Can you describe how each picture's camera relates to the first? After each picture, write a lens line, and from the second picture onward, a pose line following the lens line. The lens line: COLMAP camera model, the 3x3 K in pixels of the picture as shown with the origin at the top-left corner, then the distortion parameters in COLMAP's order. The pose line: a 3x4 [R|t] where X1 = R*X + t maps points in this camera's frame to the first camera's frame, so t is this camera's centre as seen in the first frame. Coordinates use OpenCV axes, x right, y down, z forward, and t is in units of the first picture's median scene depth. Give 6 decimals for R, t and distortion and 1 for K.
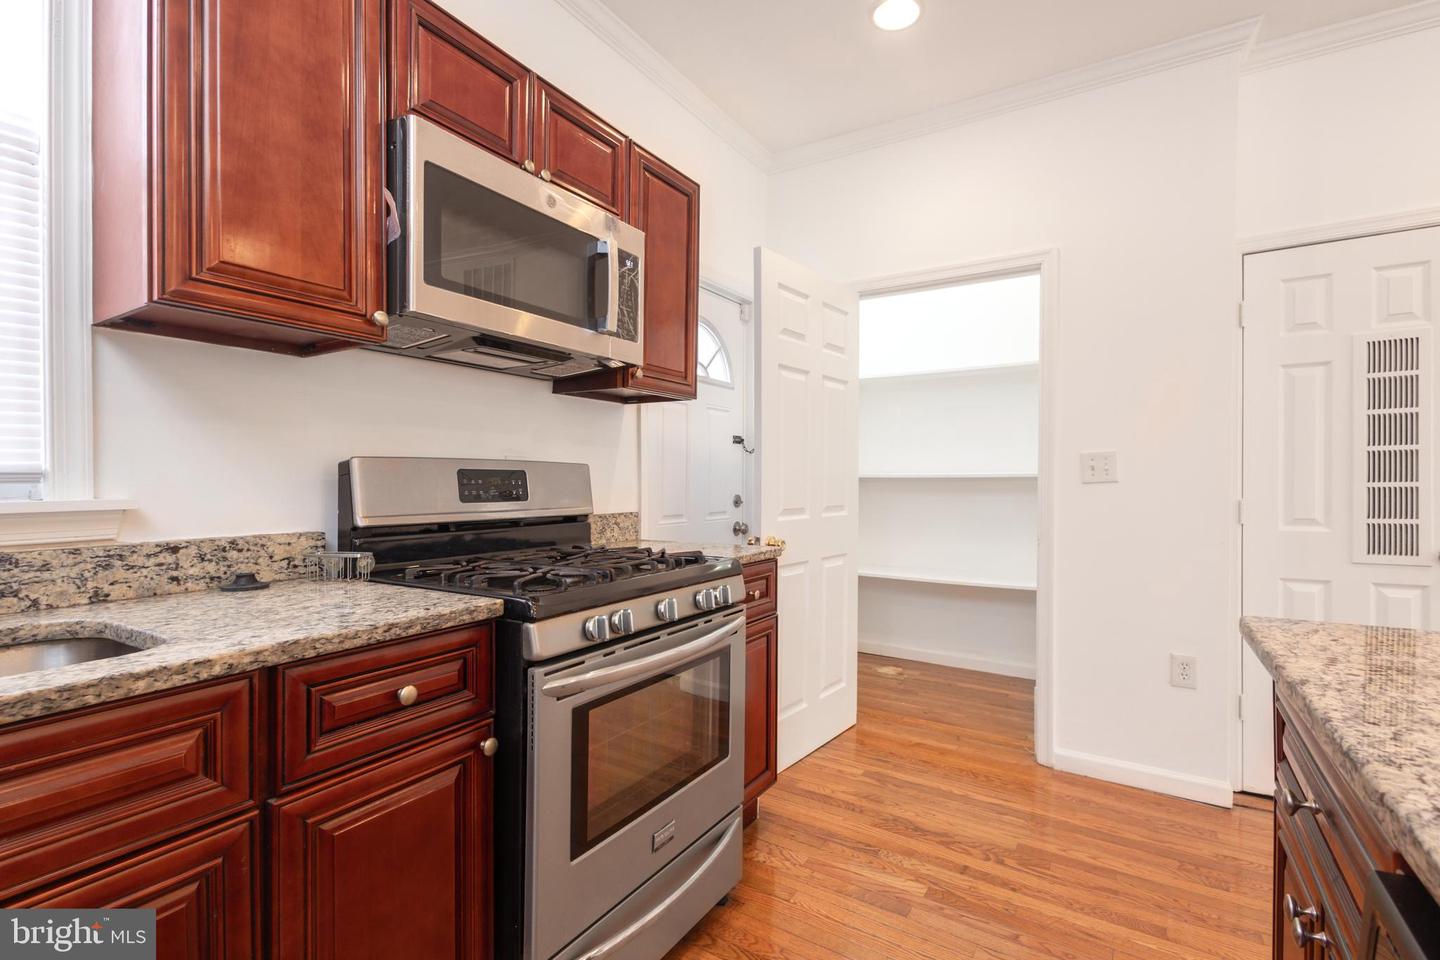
lens RADIAL K [[674.6, 0, 740.1], [0, 674.6, 486.4], [0, 0, 1]] dist [0.015709, -0.004775]
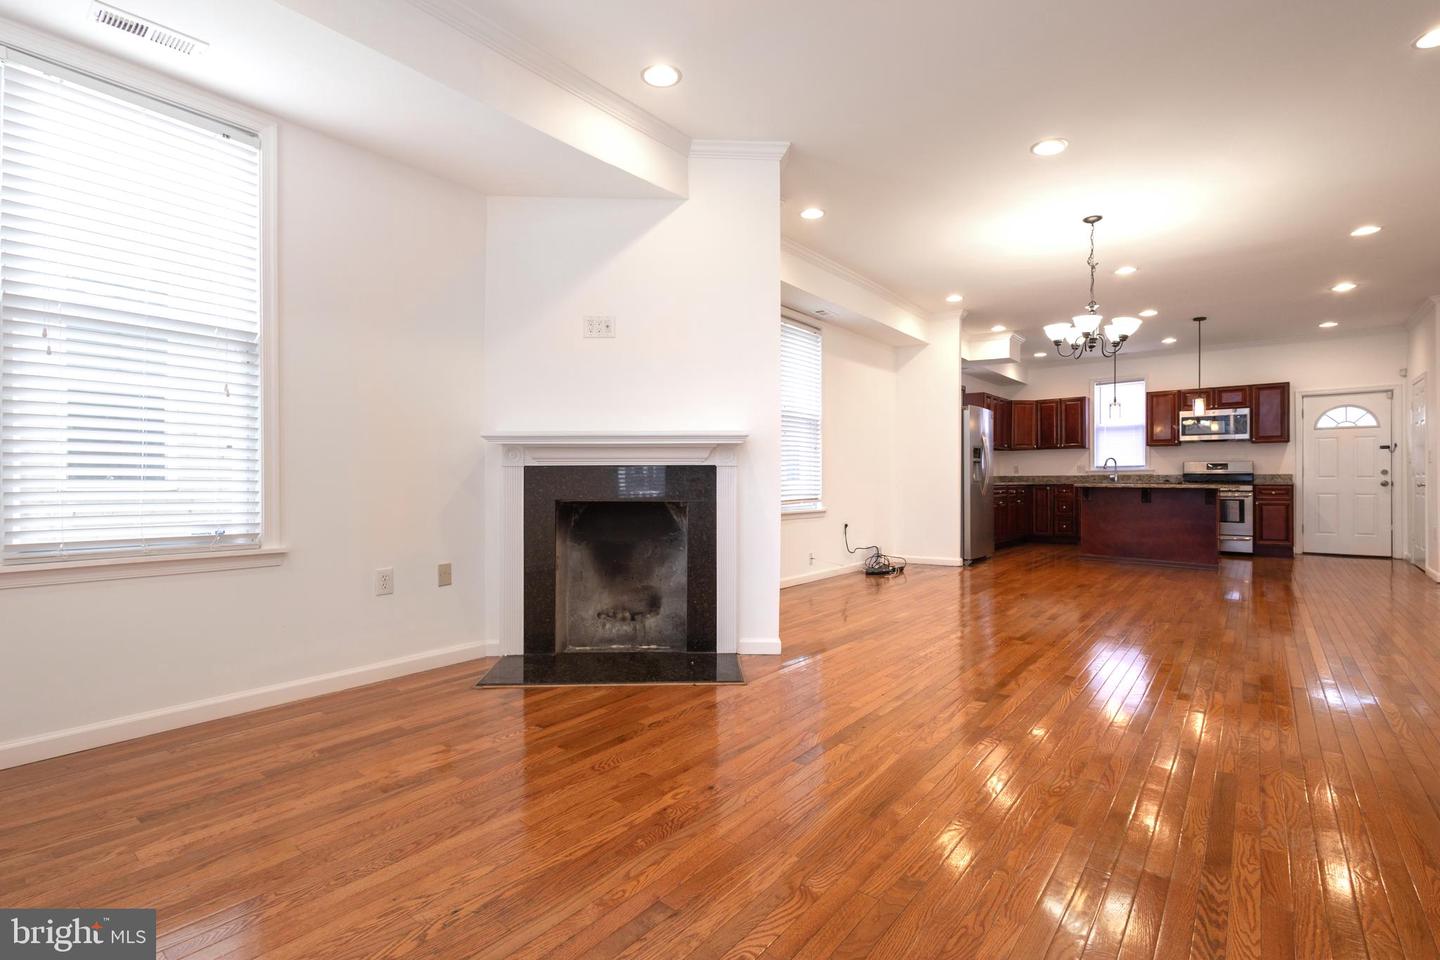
lens RADIAL K [[674.6, 0, 721.3], [0, 674.6, 463.6], [0, 0, 1]] dist [0.015709, -0.004775]
pose [[-0.118665, -0.019093, -0.992751, 5.154915], [-0.003440, 0.999817, -0.018818, 0.084559], [0.992928, 0.001182, -0.118709, -2.071816]]
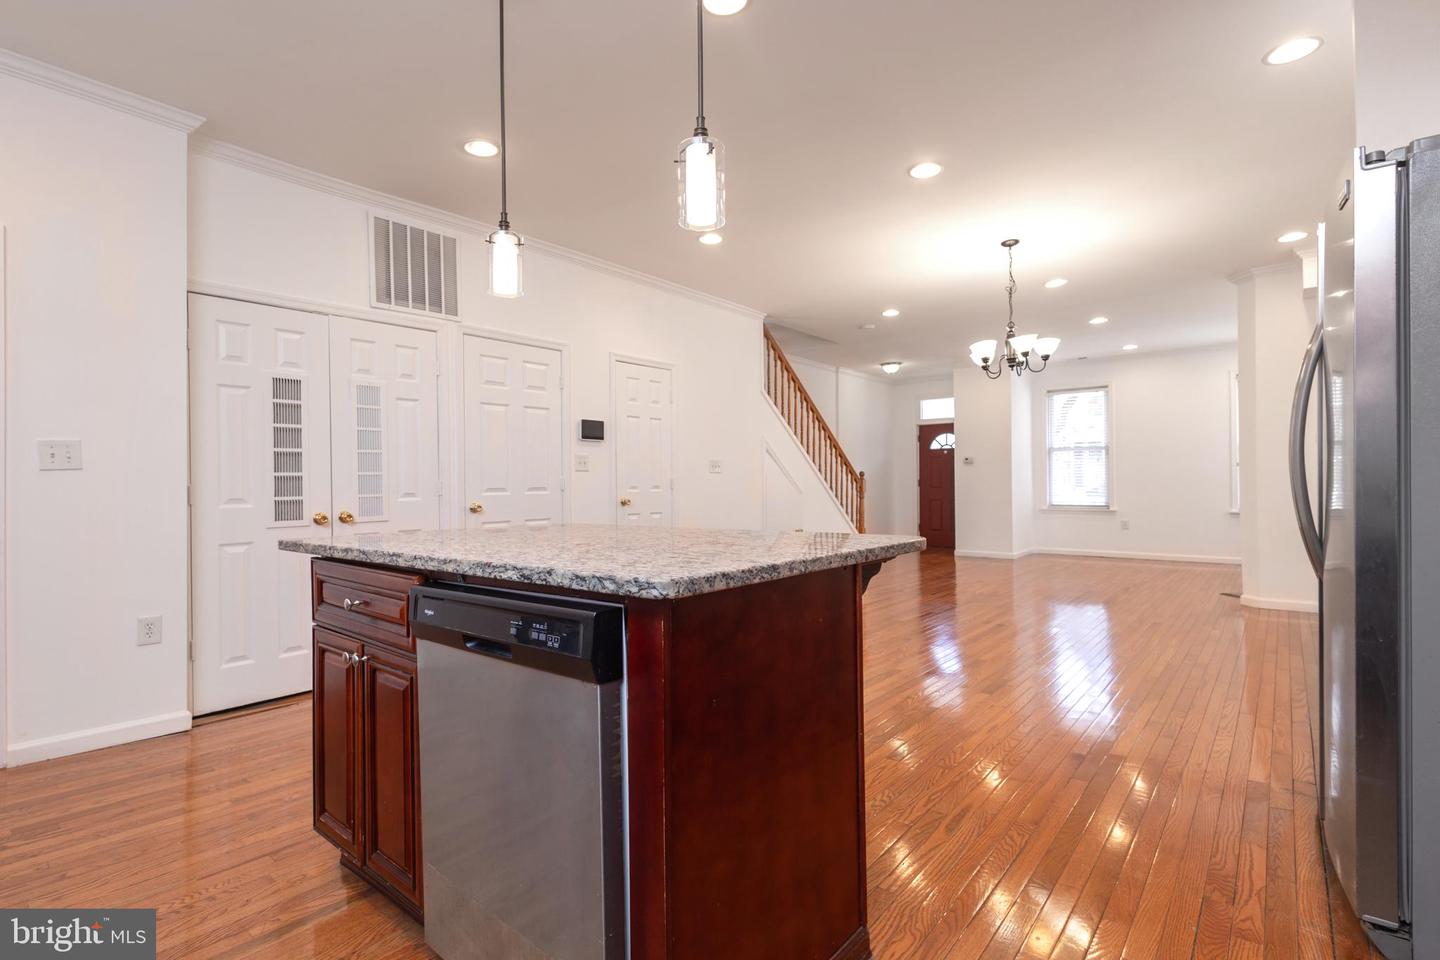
lens RADIAL K [[674.6, 0, 674.9], [0, 674.6, 484.5], [0, 0, 1]] dist [0.015709, -0.004775]
pose [[0.194236, 0.003836, 0.980947, -0.461779], [0.009608, 0.999937, -0.005813, 0.048429], [-0.980908, 0.010554, 0.194187, -0.175664]]
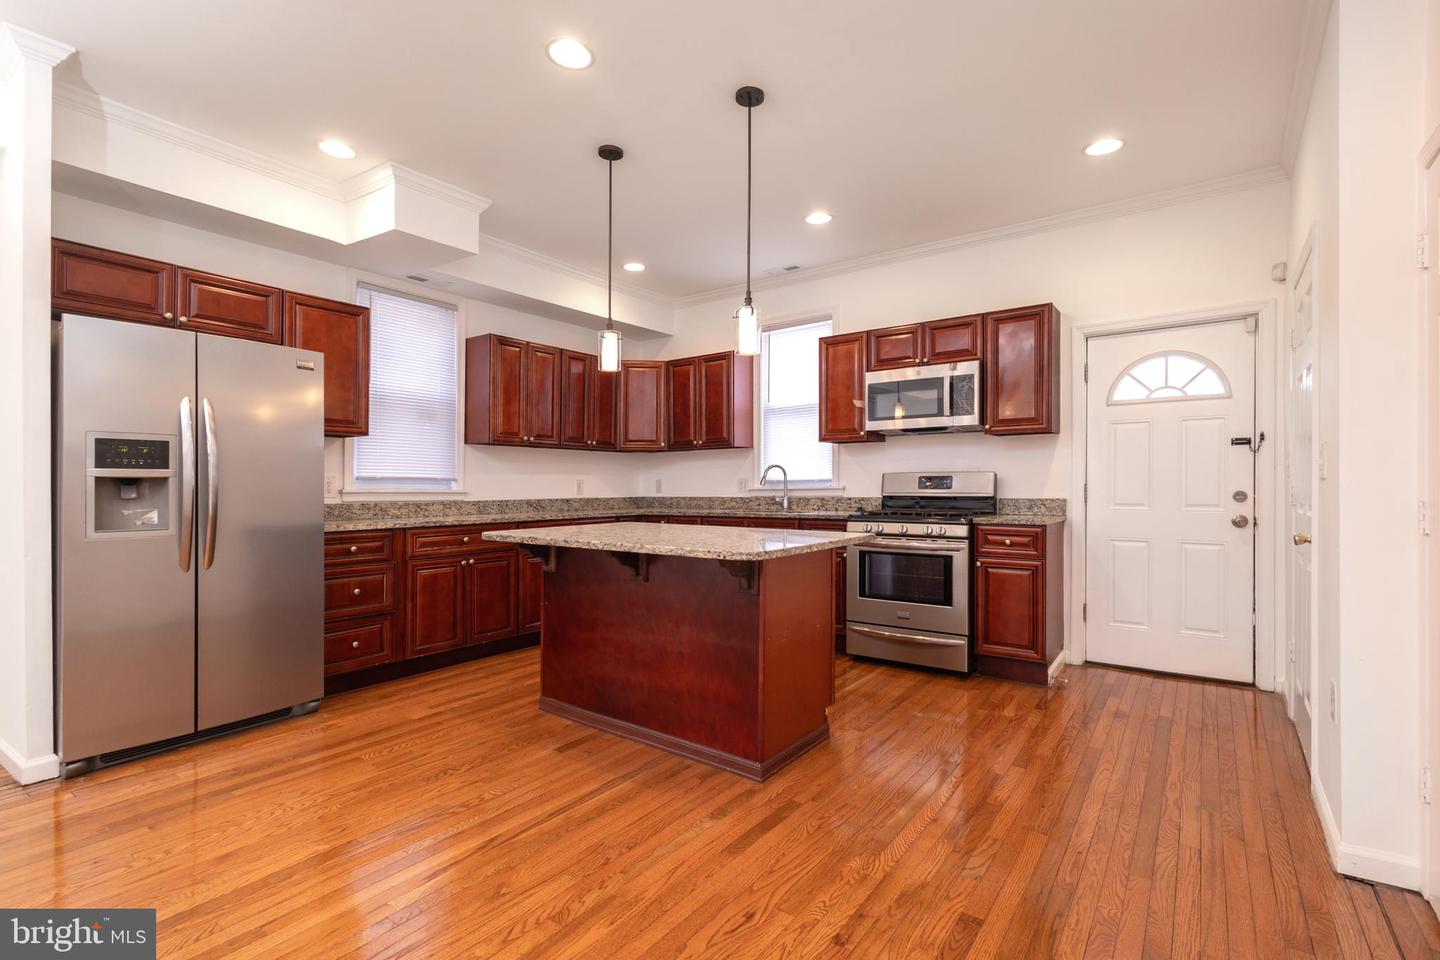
lens RADIAL K [[674.6, 0, 728.9], [0, 674.6, 472.1], [0, 0, 1]] dist [0.015709, -0.004775]
pose [[-0.069848, -0.013690, -0.997464, 2.212556], [-0.000272, 0.999906, -0.013704, -0.006222], [0.997558, -0.000686, -0.069846, 0.435627]]
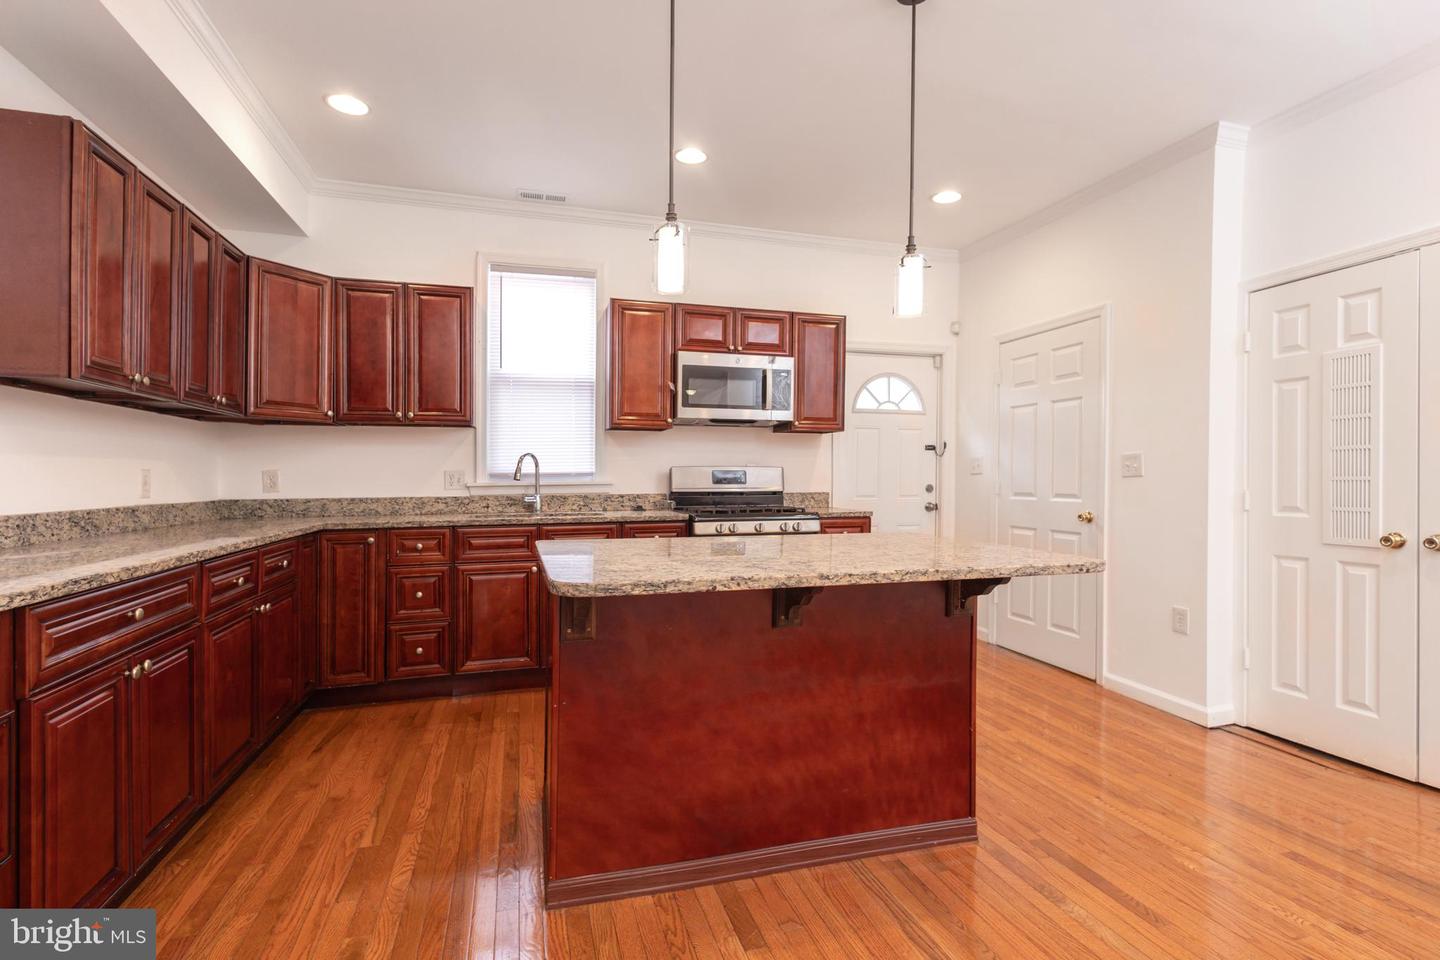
lens RADIAL K [[674.6, 0, 731.8], [0, 674.6, 462.0], [0, 0, 1]] dist [0.015709, -0.004775]
pose [[0.757592, -0.012519, -0.652608, 1.215824], [-0.004866, 0.999680, -0.024826, 0.003926], [0.652710, 0.021983, 0.757289, -0.801261]]
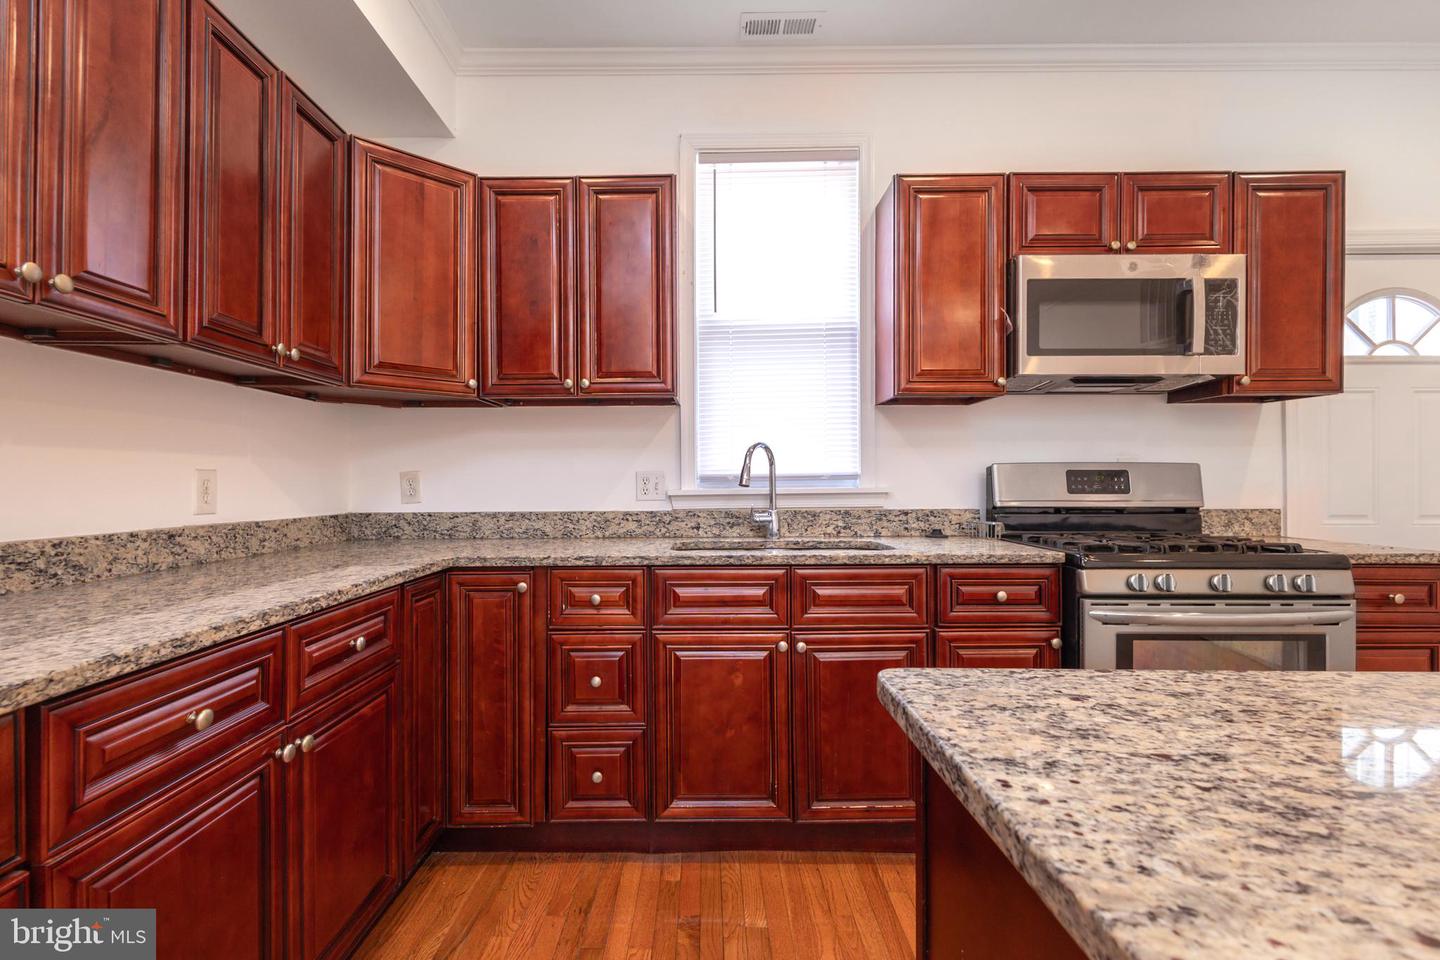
lens RADIAL K [[674.6, 0, 703.6], [0, 674.6, 474.4], [0, 0, 1]] dist [0.015709, -0.004775]
pose [[0.523429, -0.007569, -0.852035, 0.383883], [-0.004975, 0.999916, -0.011939, 0.004362], [0.852055, 0.010488, 0.523348, -0.380015]]
